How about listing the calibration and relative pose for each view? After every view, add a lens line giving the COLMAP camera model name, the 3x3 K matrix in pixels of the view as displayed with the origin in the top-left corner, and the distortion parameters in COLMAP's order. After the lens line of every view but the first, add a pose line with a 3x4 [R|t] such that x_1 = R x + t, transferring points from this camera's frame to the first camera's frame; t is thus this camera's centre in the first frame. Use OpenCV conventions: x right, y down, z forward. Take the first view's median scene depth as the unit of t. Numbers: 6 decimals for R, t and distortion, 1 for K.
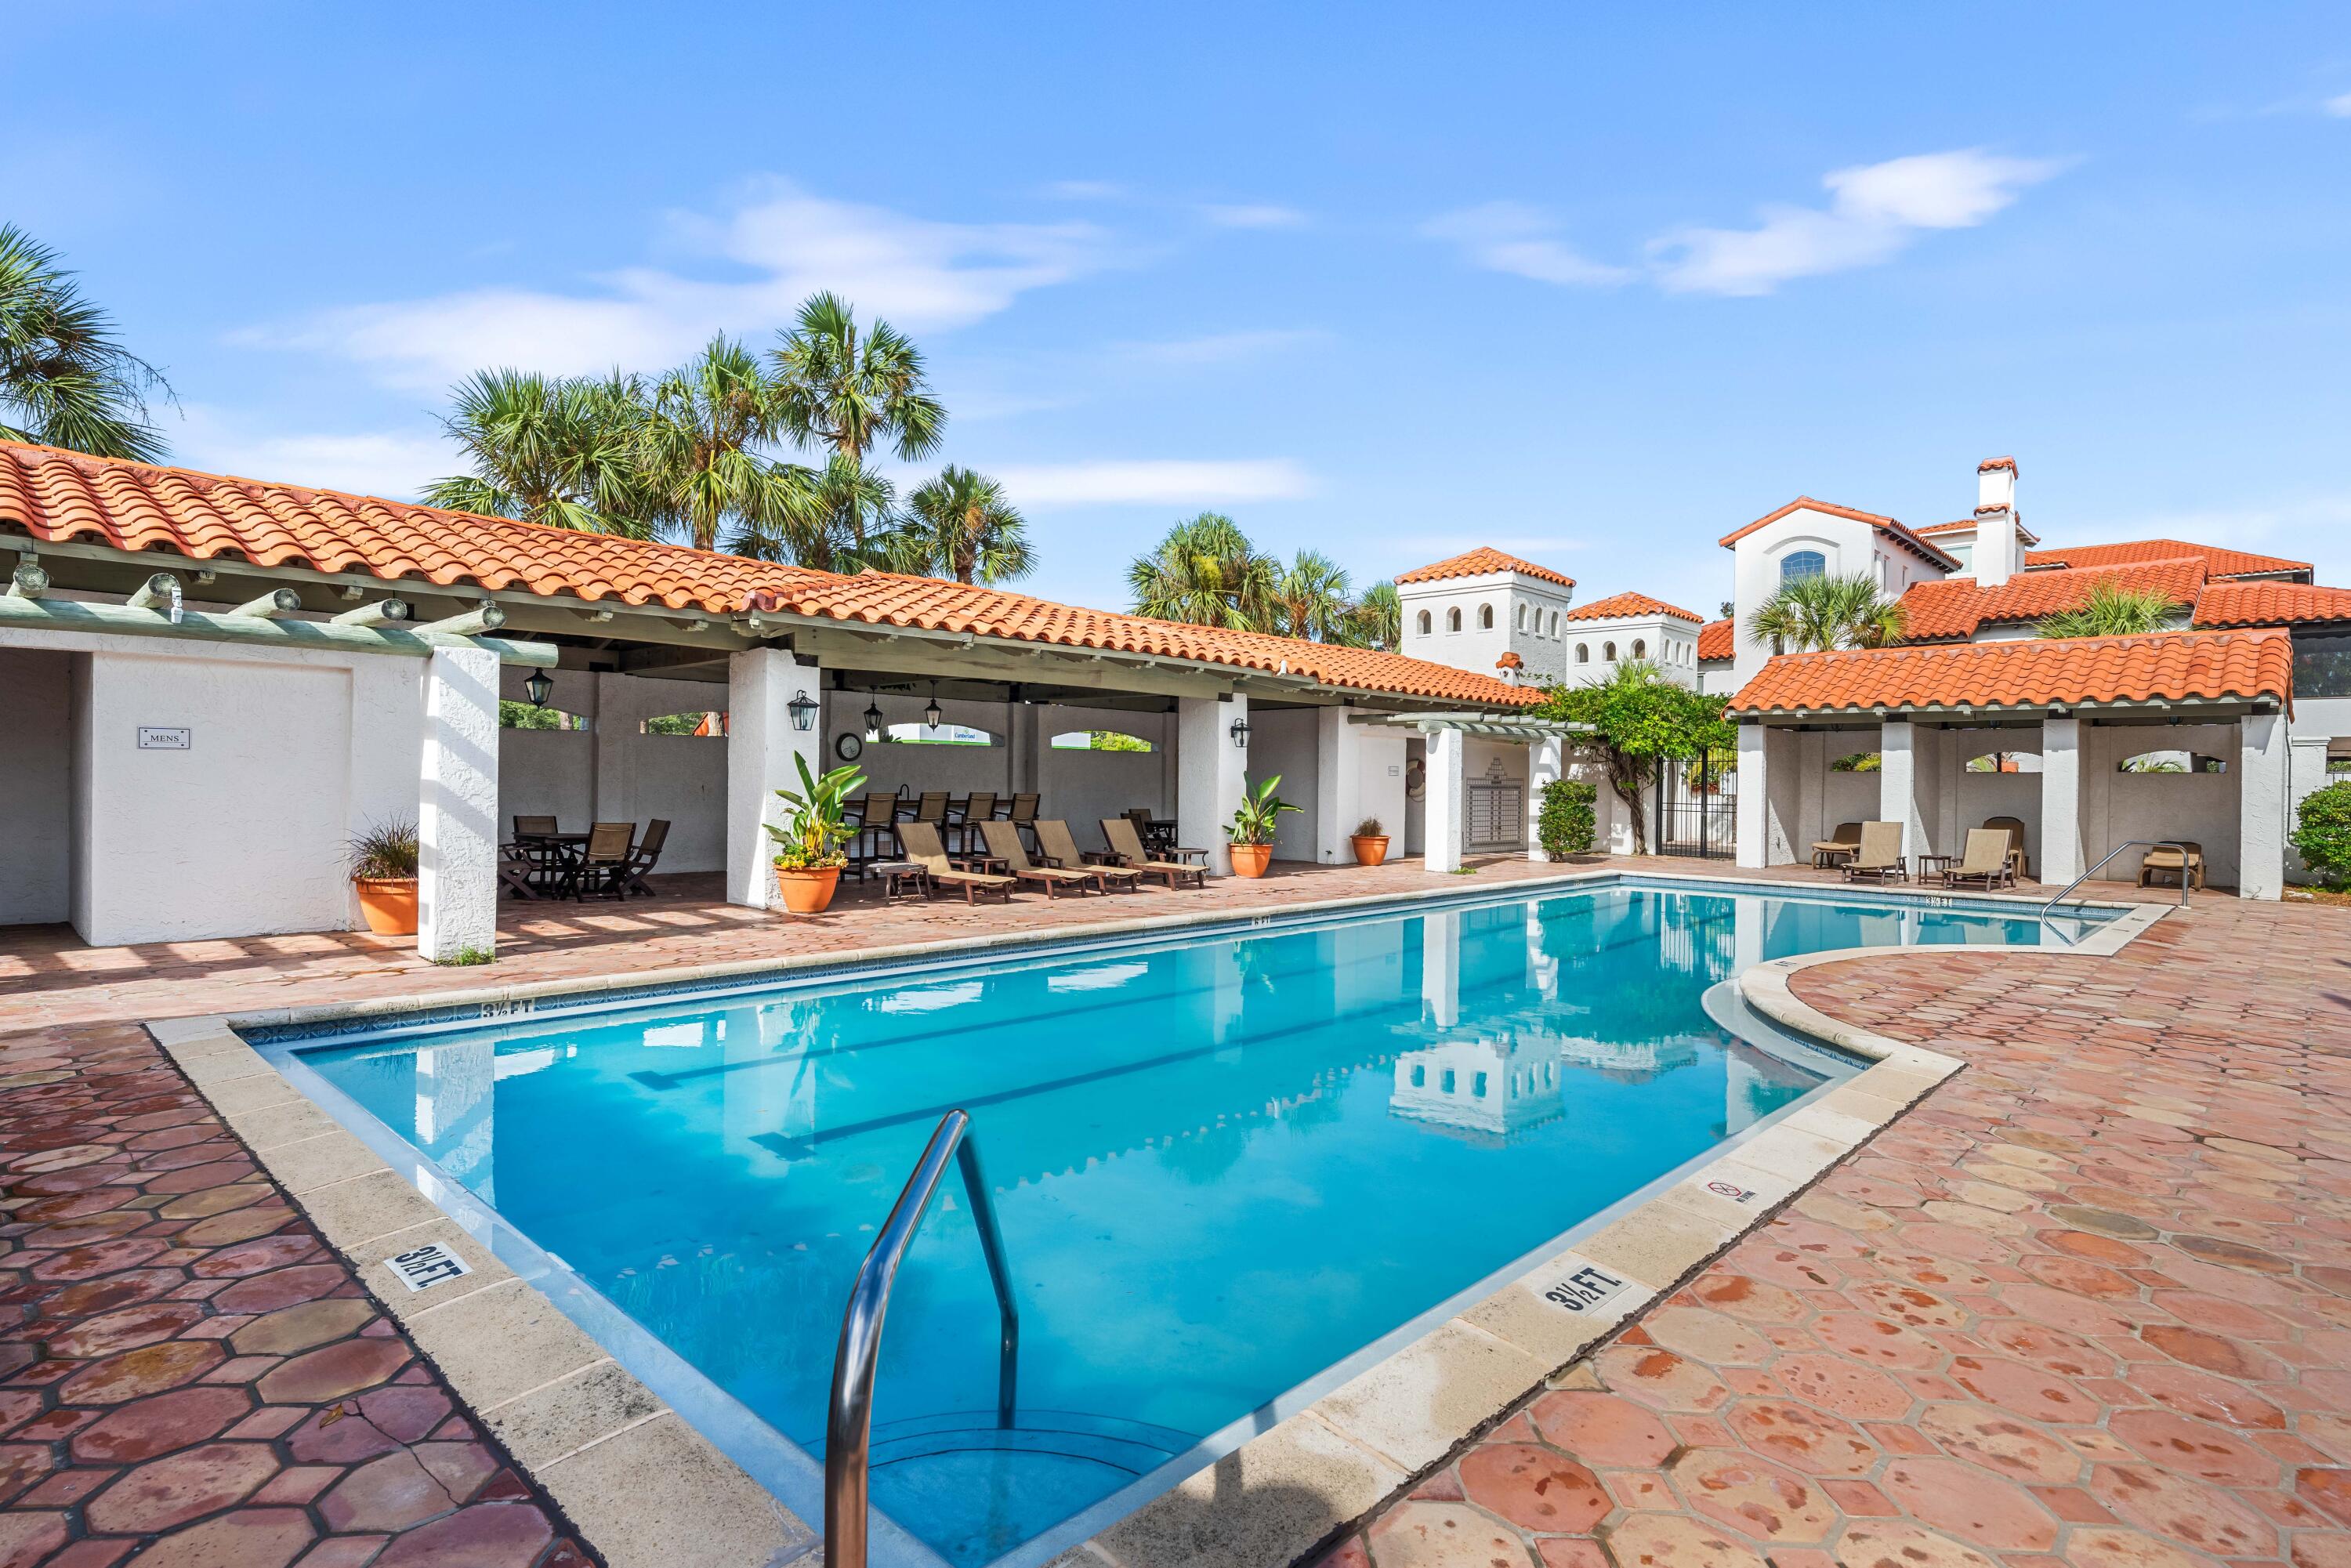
lens RADIAL K [[1197.5, 0, 1170.7], [0, 1197.5, 781.8], [0, 0, 1]] dist [0.002572, -0.000326]
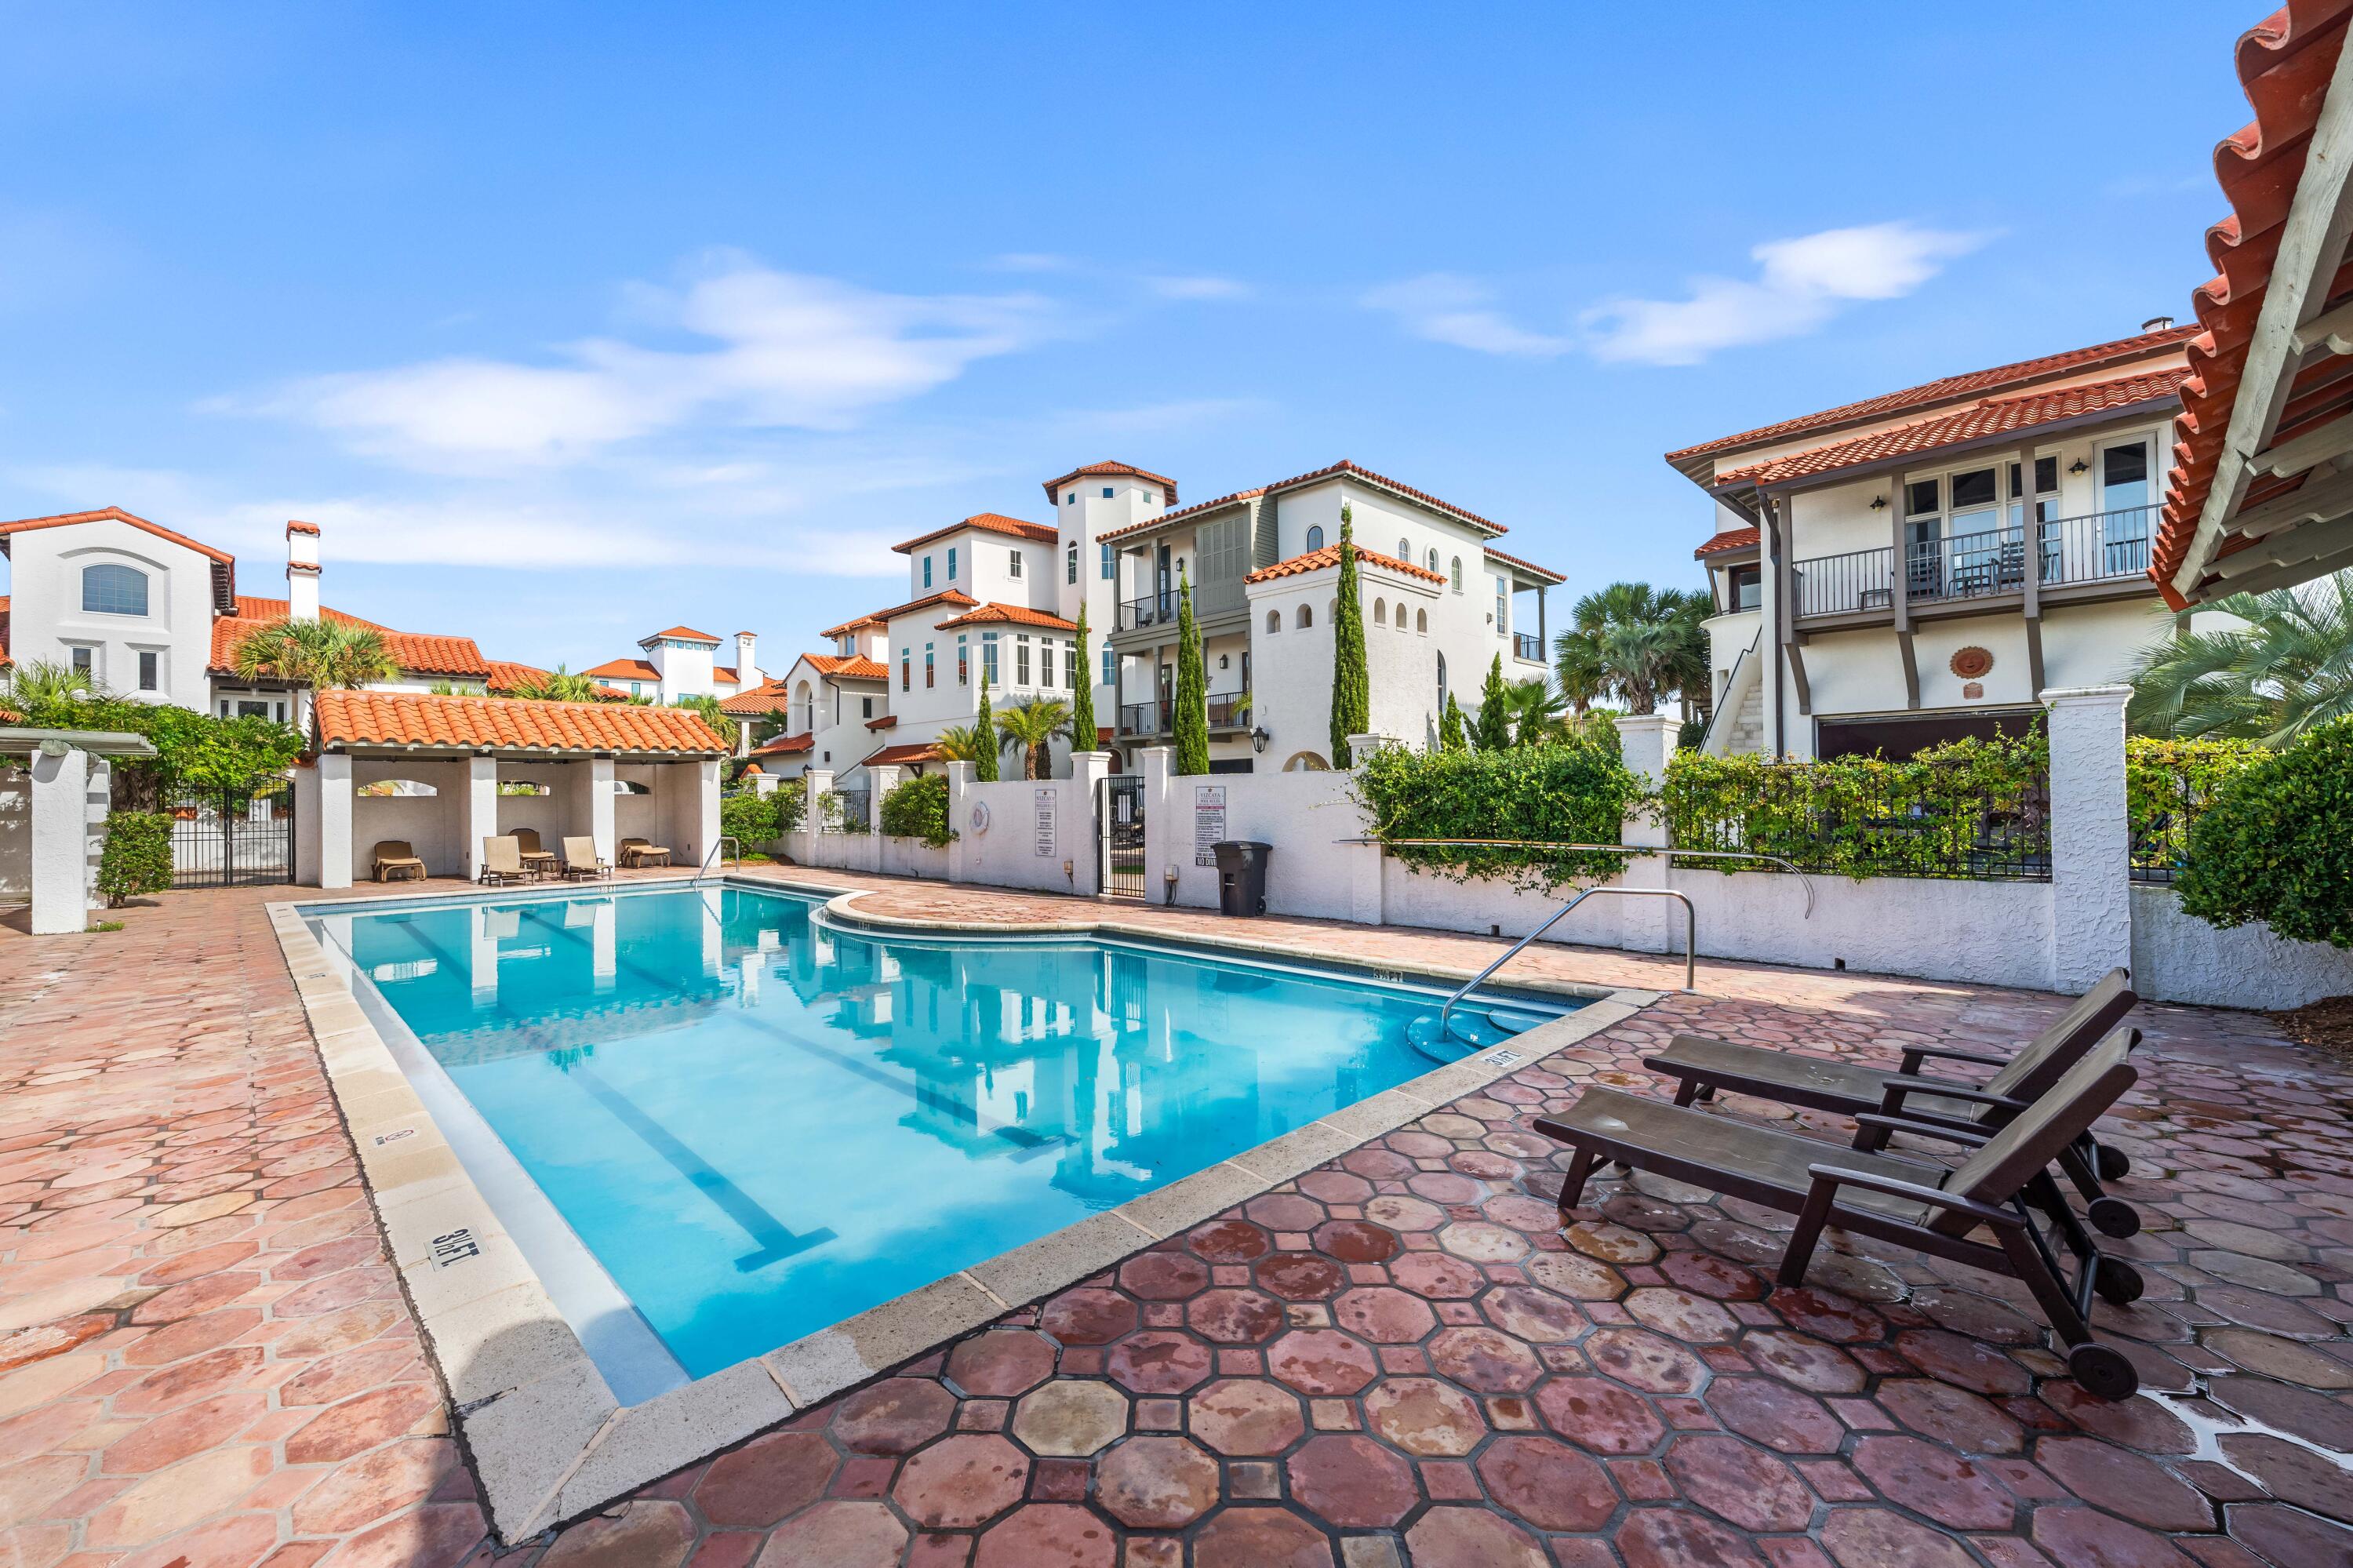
lens RADIAL K [[937.9, 0, 1185.1], [0, 937.9, 788.2], [0, 0, 1]] dist [-0.001105, 0.000021]
pose [[0.017756, -0.006731, 0.999820, -0.432254], [0.014489, 0.999874, 0.006474, -0.015037], [-0.999737, 0.014372, 0.017851, 0.291855]]
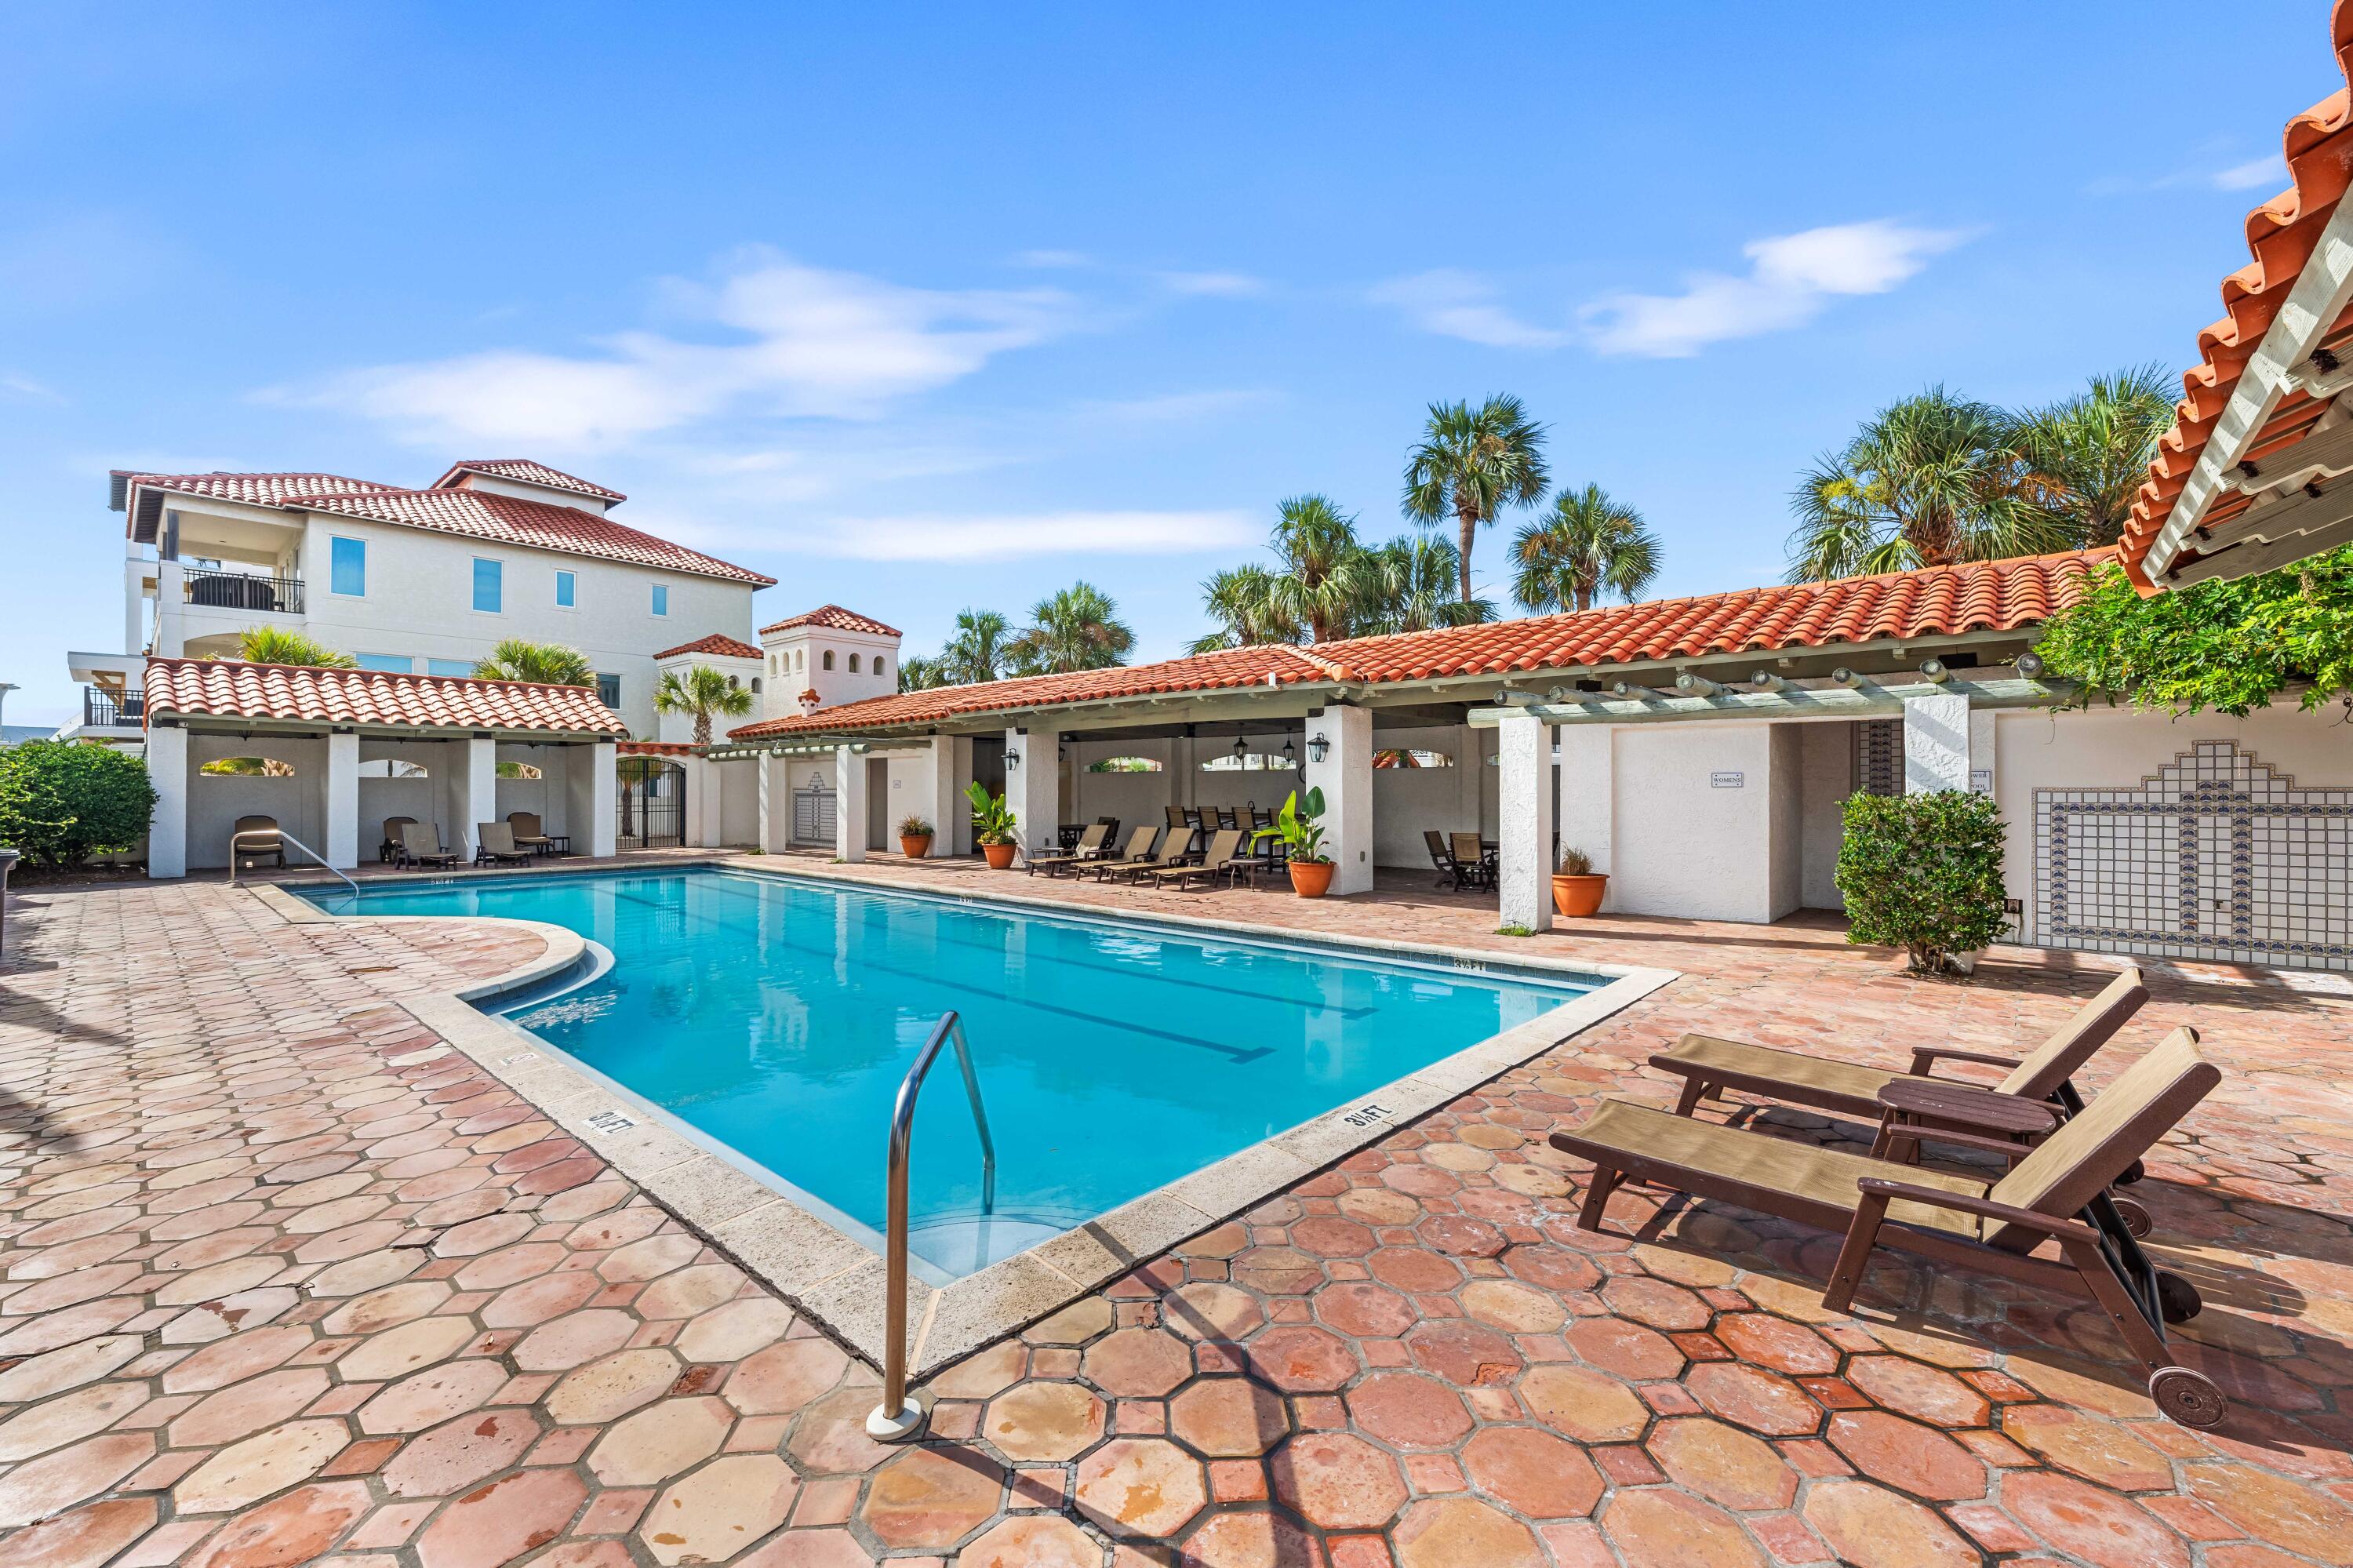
lens RADIAL K [[937.9, 0, 1185.1], [0, 937.9, 788.2], [0, 0, 1]] dist [-0.001105, 0.000021]
pose [[0.041653, -0.027876, -0.998743, 0.843591], [-0.007124, 0.999577, -0.028196, 0.016686], [0.999107, 0.008290, 0.041436, 0.910364]]
